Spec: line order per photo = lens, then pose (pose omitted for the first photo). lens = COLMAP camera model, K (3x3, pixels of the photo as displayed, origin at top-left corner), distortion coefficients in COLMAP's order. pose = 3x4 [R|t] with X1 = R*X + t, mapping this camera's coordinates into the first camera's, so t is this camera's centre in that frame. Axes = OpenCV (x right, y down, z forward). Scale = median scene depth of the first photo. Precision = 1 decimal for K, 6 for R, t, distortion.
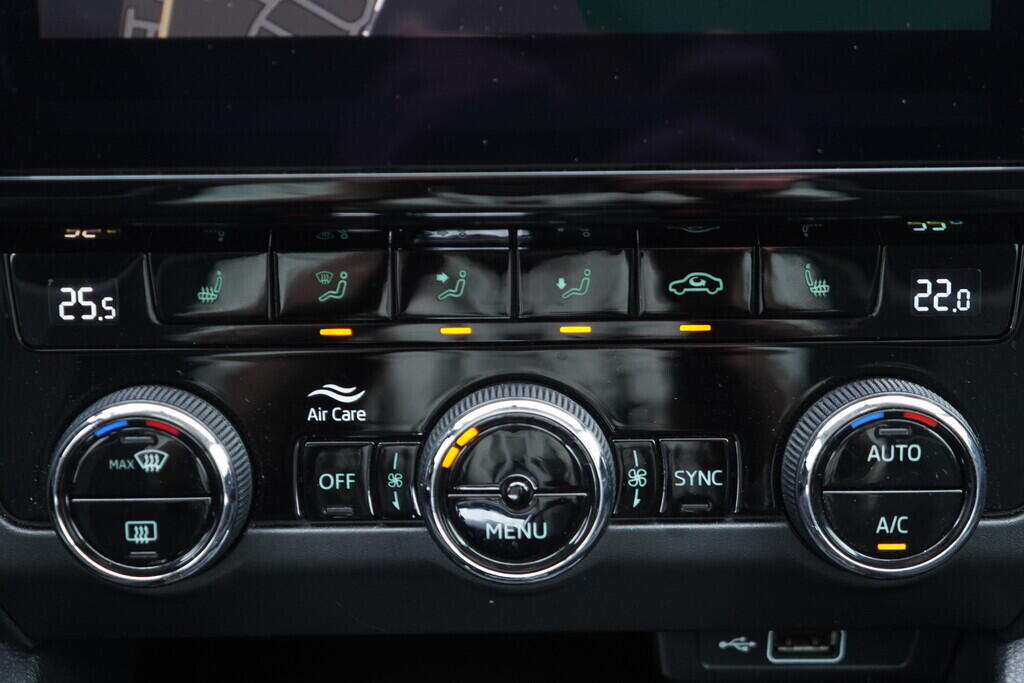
lens RADIAL K [[1056.0, 0, 517.5], [0, 1056.0, 345.4], [0, 0, 1]] dist [0.003001, 0.000000]
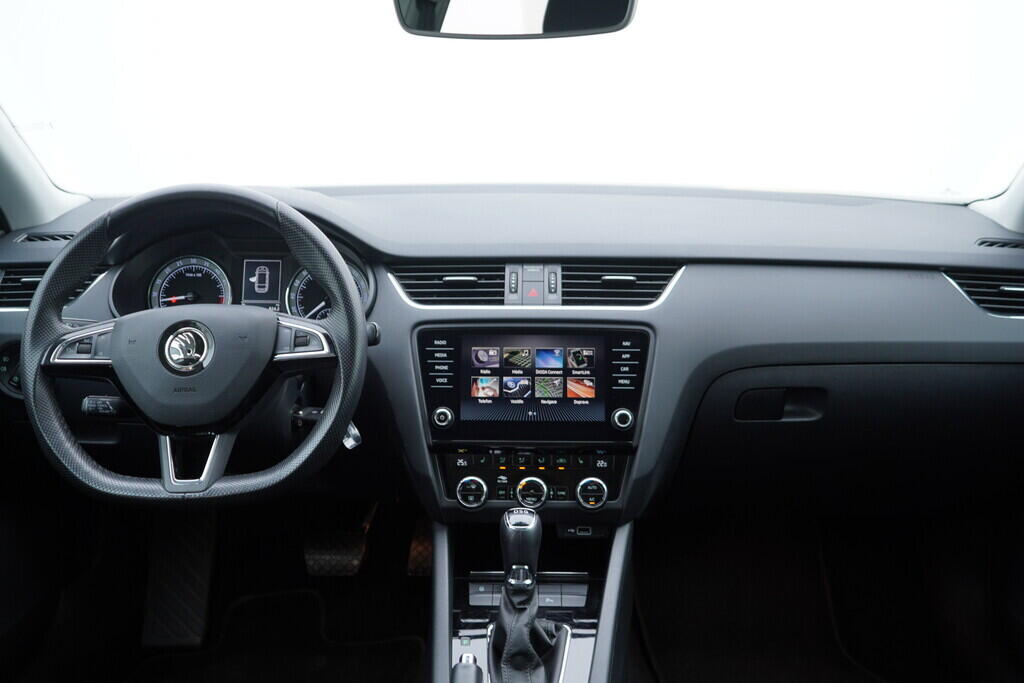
lens RADIAL K [[1056.0, 0, 522.9], [0, 1056.0, 340.4], [0, 0, 1]] dist [0.003001, 0.000000]
pose [[0.999805, 0.016433, -0.010981, 0.001279], [-0.018785, 0.962840, -0.269417, 0.928256], [0.006146, 0.269571, 0.962961, -5.114641]]
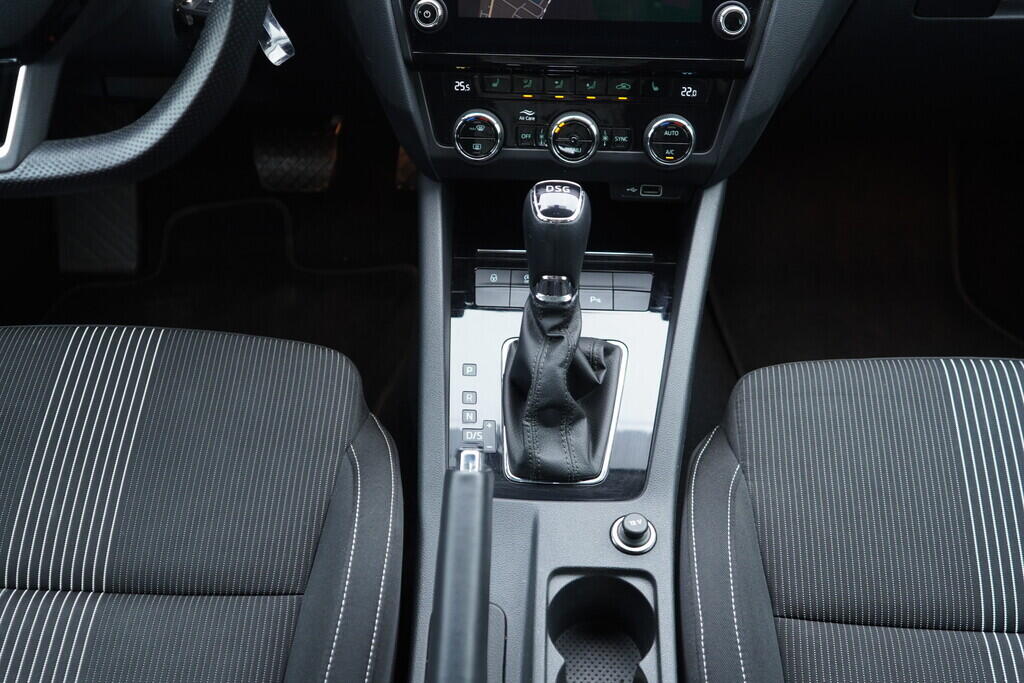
lens RADIAL K [[1056.0, 0, 515.8], [0, 1056.0, 339.0], [0, 0, 1]] dist [0.003001, 0.000000]
pose [[0.999050, 0.039464, -0.018461, -0.110388], [-0.034975, 0.979114, 0.200282, 0.083580], [0.025980, -0.199446, 0.979564, -2.893652]]
